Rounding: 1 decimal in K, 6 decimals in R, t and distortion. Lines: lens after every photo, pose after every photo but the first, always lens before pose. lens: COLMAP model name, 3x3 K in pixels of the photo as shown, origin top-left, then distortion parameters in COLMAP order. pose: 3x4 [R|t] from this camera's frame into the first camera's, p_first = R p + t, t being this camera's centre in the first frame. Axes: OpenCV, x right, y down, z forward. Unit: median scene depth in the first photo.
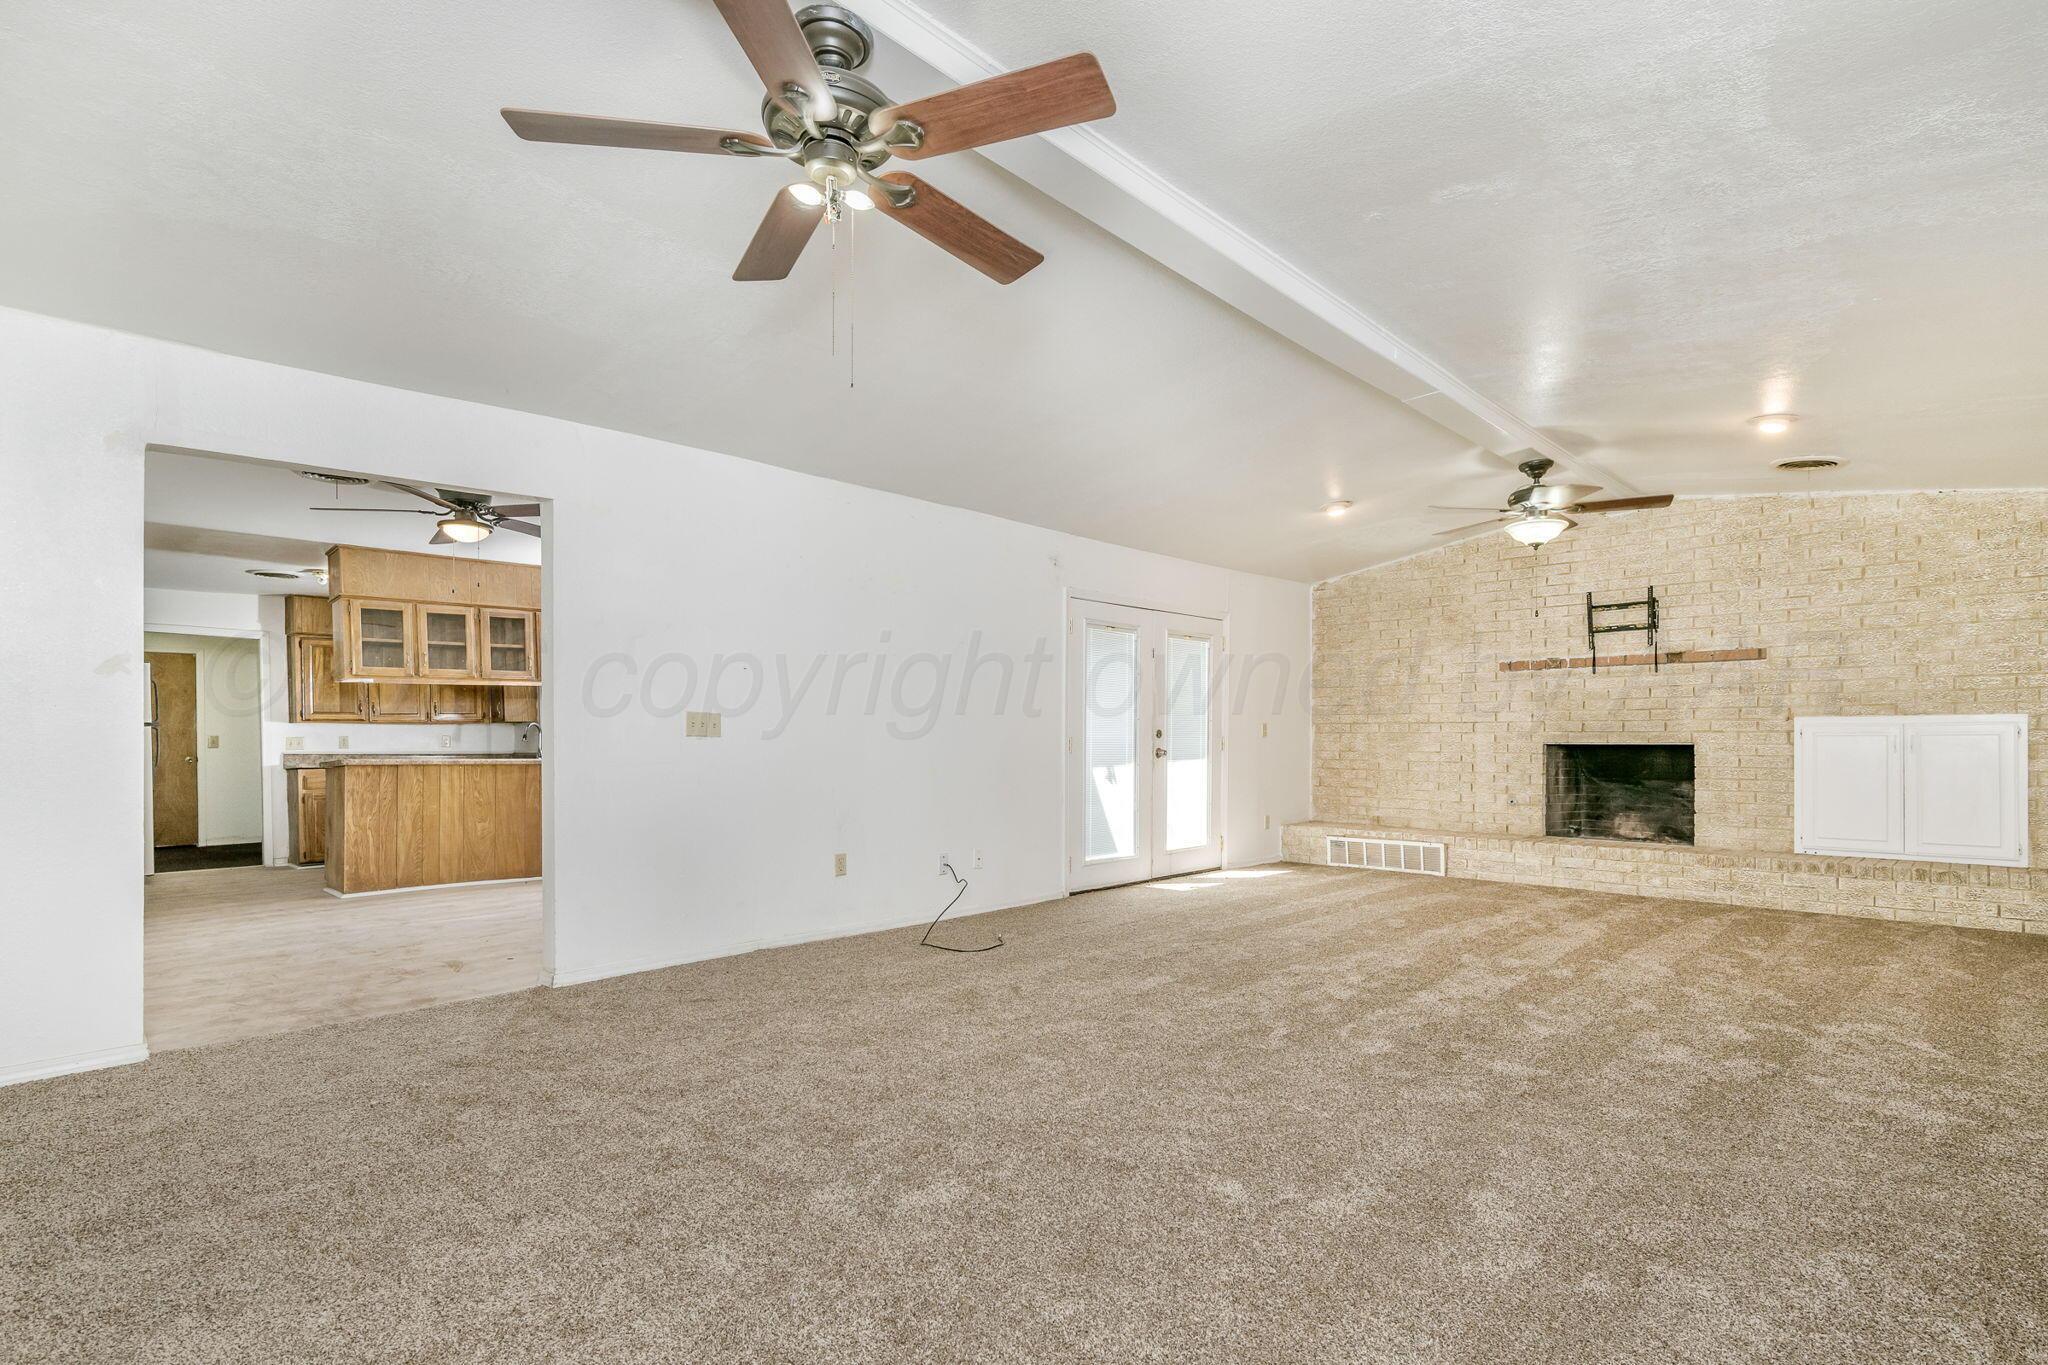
lens RADIAL K [[965.8, 0, 1045.1], [0, 965.8, 739.0], [0, 0, 1]] dist [0.000888, 0.000010]
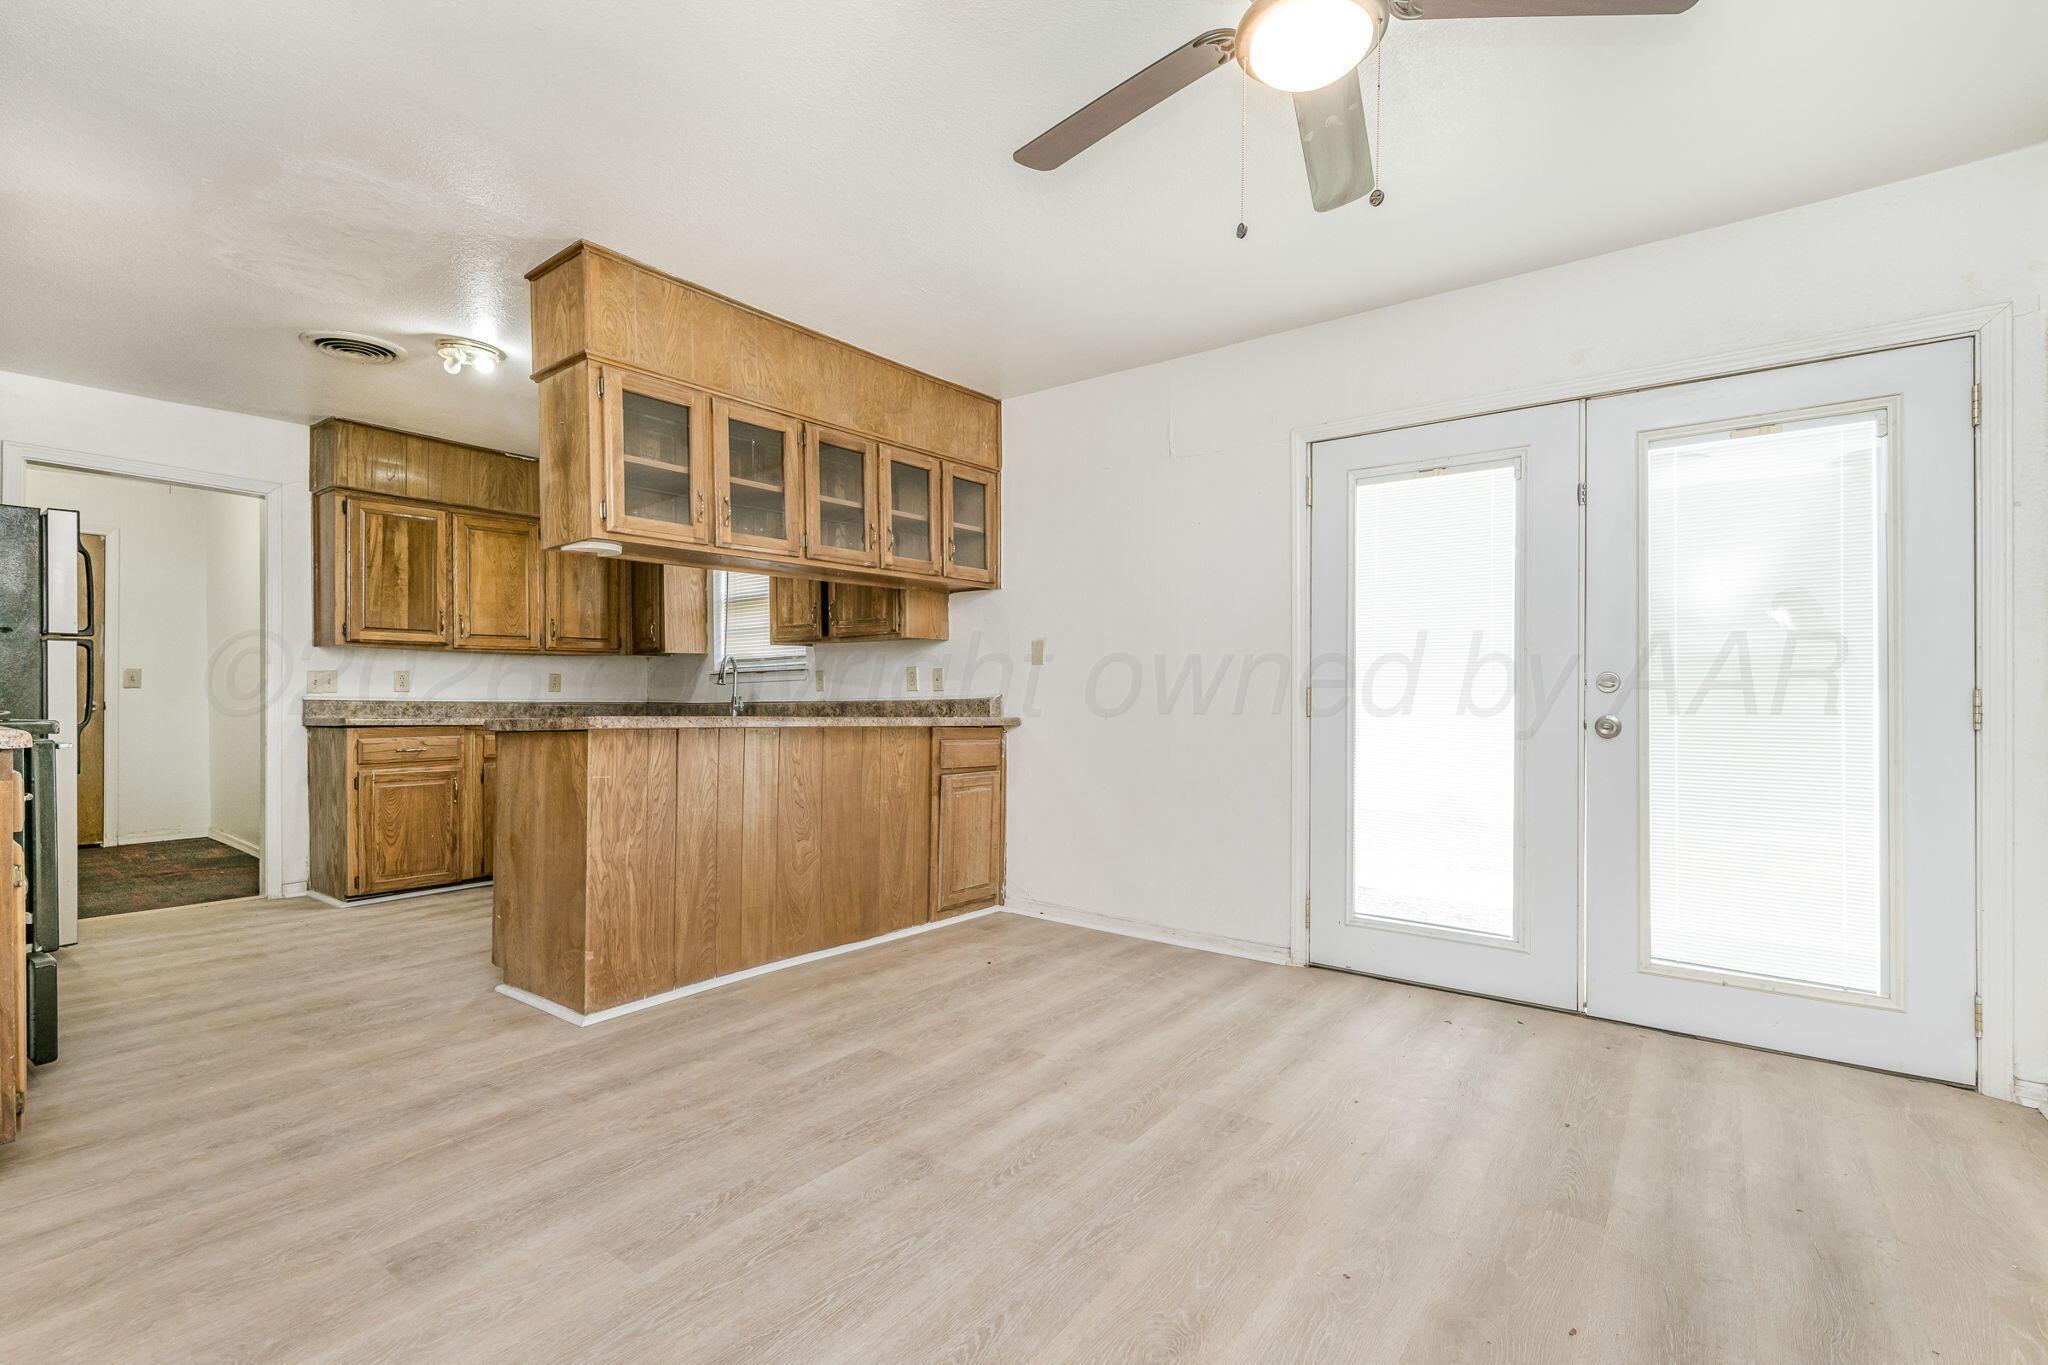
lens RADIAL K [[929.5, 0, 1033.6], [0, 929.5, 688.3], [0, 0, 1]] dist [0.000214, -0.000311]
pose [[0.993081, 0.012357, 0.116779, -0.132601], [-0.012112, 0.999923, -0.002806, 0.001442], [-0.116804, 0.001372, 0.993154, 0.126324]]
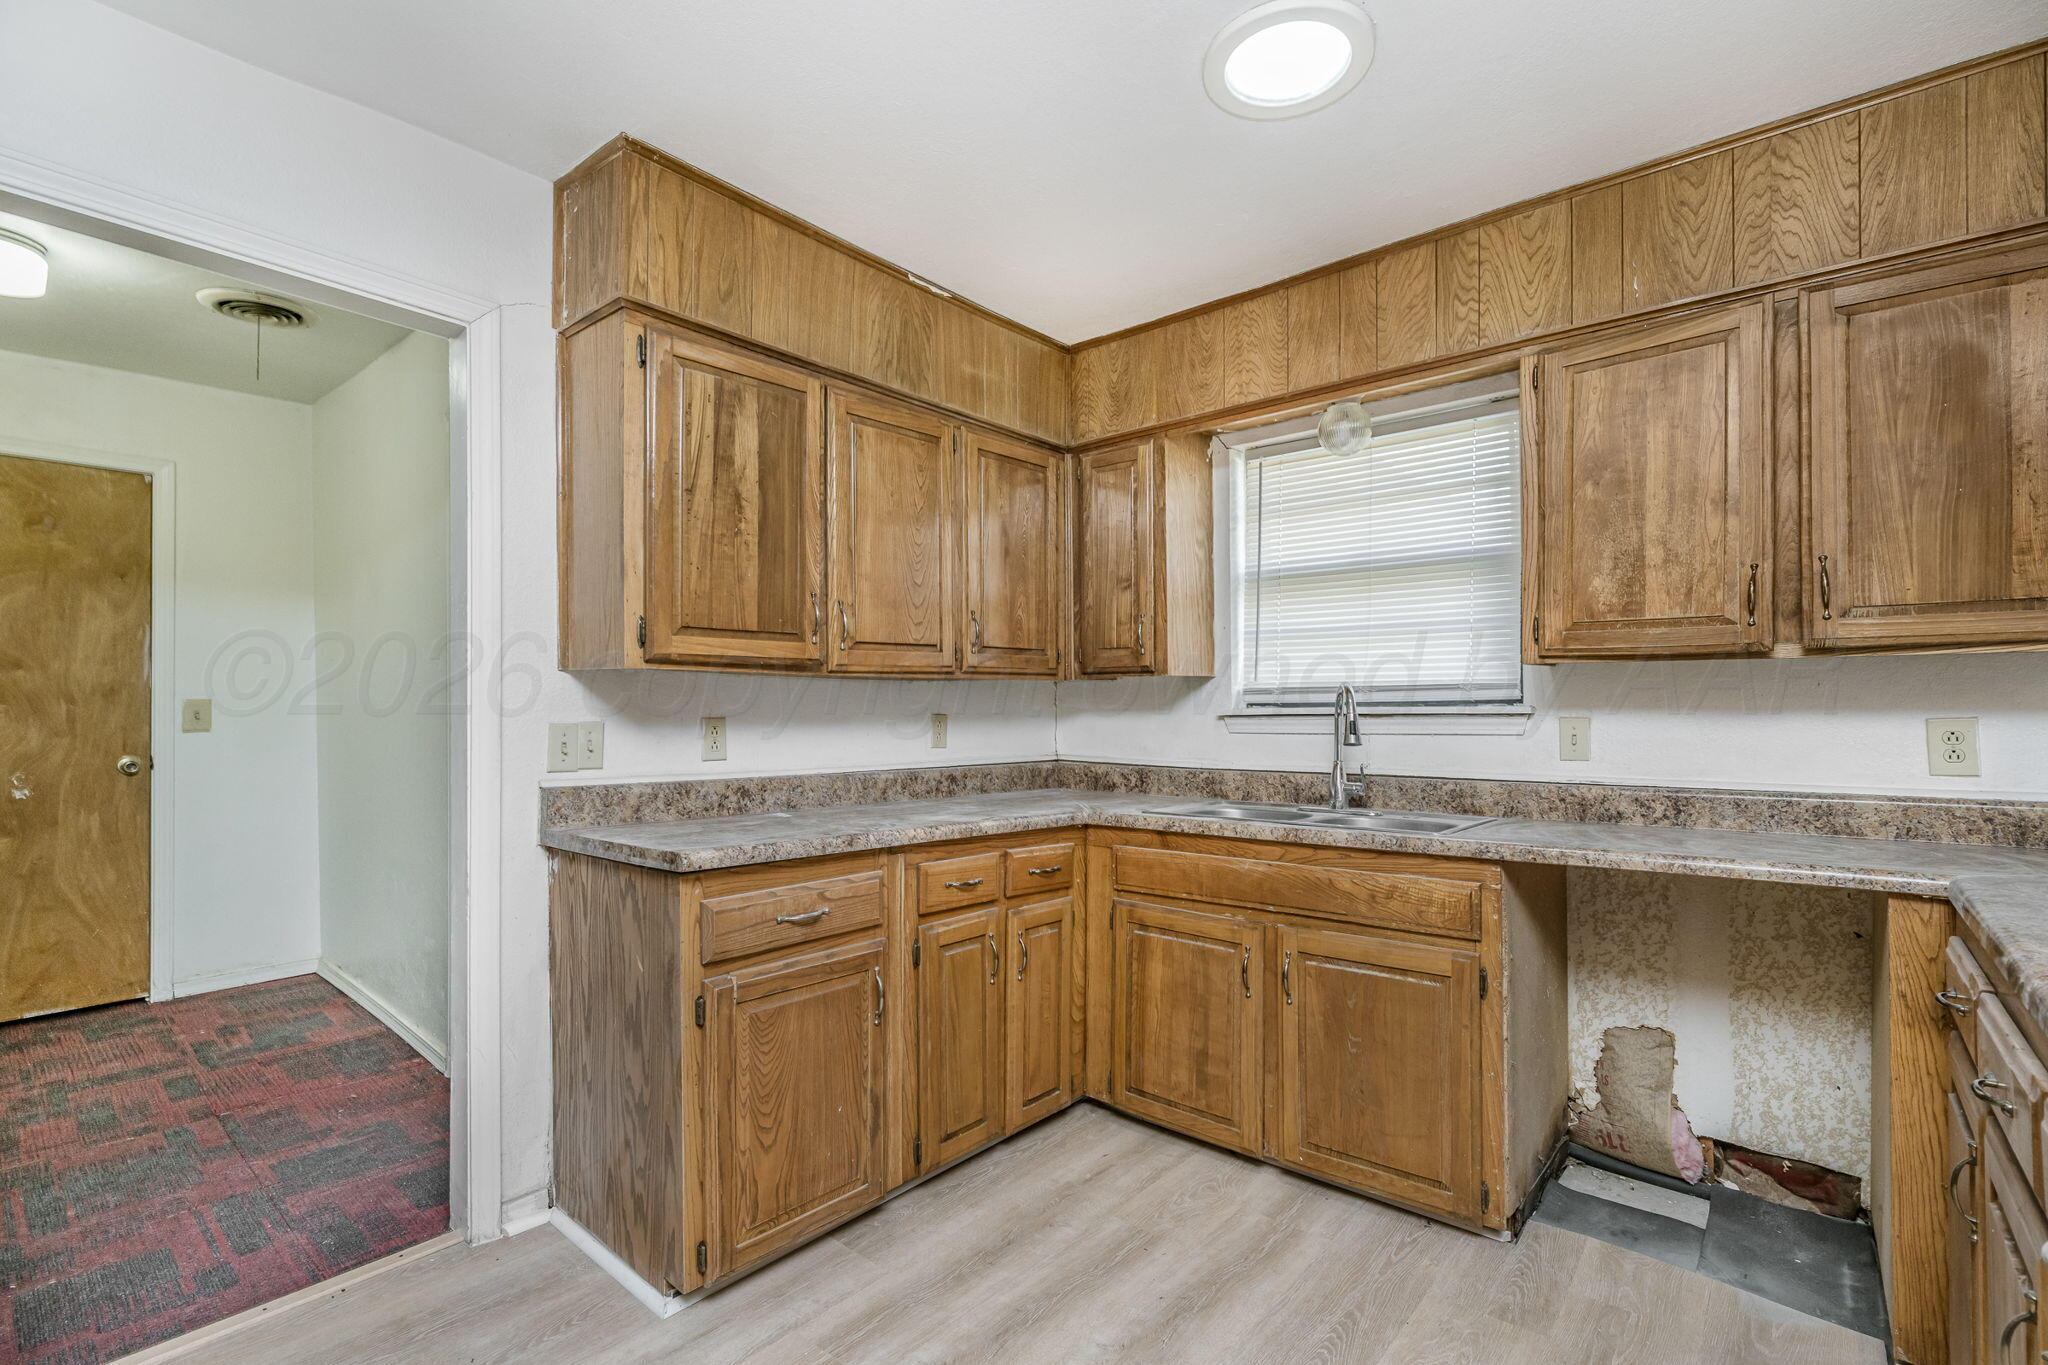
lens RADIAL K [[928.1, 0, 1027.1], [0, 928.1, 694.6], [0, 0, 1]] dist [-0.000224, 0.000058]
pose [[0.997895, 0.013362, 0.063460, -0.211469], [-0.013366, 0.999911, -0.000357, -0.003591], [-0.063460, -0.000492, 0.997984, 0.233395]]
